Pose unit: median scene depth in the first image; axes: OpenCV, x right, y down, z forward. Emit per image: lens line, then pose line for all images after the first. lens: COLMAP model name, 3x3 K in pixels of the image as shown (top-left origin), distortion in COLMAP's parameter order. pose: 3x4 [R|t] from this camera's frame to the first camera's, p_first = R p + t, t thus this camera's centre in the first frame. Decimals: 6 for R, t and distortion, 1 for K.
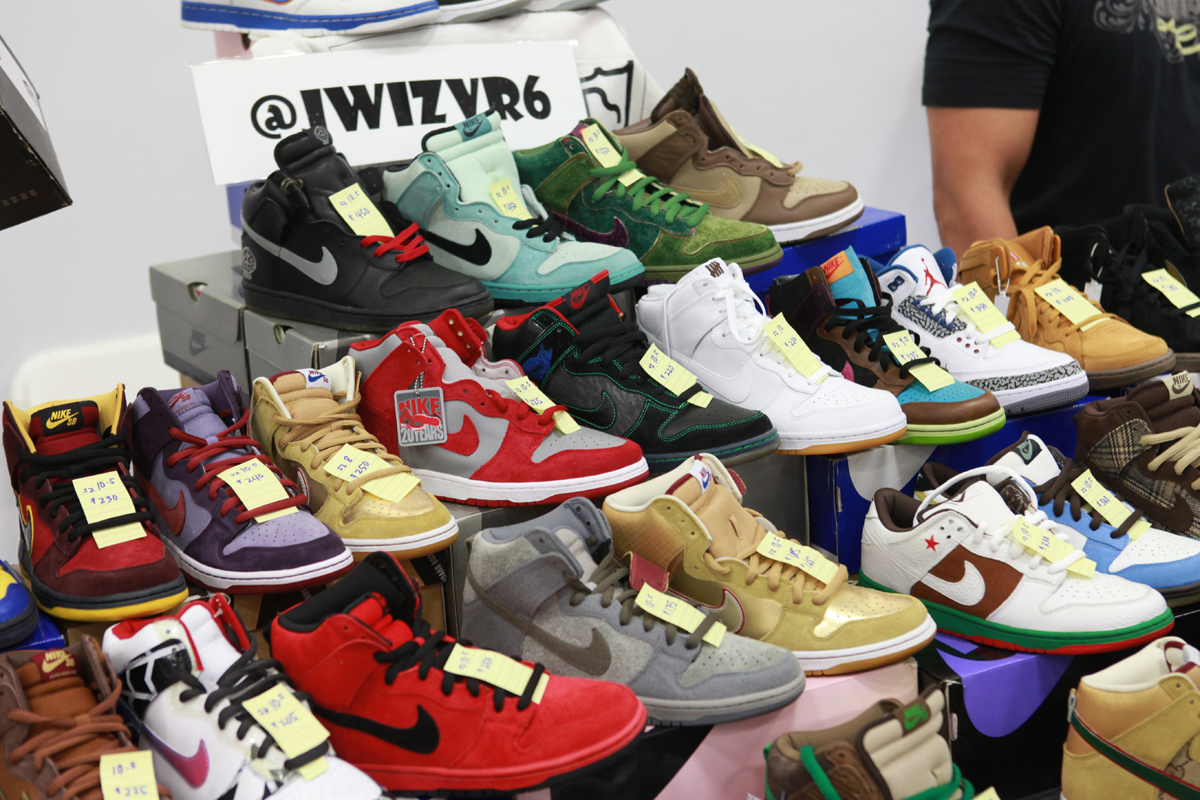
lens RADIAL K [[1945.1, 0, 601.7], [0, 1945.1, 399.7], [0, 0, 1]] dist [0.083384, 0.000000]
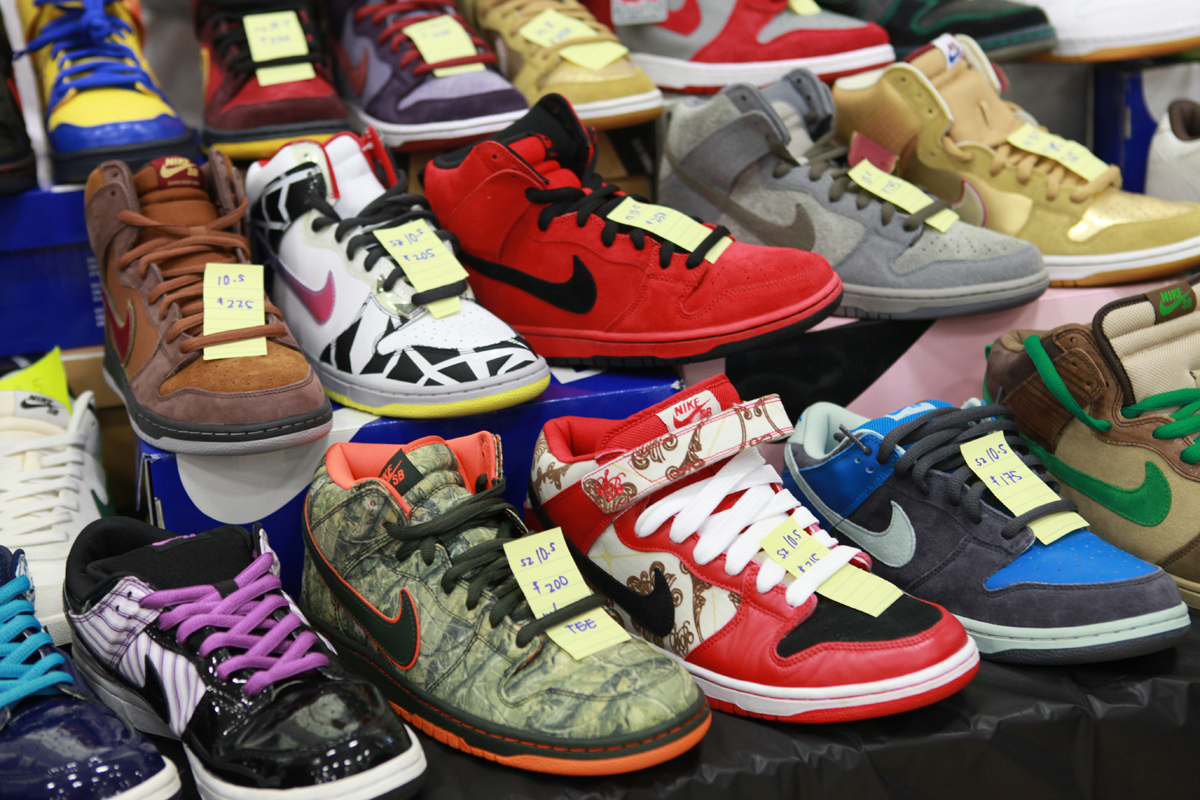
lens RADIAL K [[1777.0, 0, 599.1], [0, 1777.0, 399.6], [0, 0, 1]] dist [0.031321, 0.000000]
pose [[0.974383, 0.072346, -0.212939, 0.084216], [-0.059685, 0.996079, 0.065308, 0.158885], [0.216829, -0.050925, 0.974880, 0.218019]]
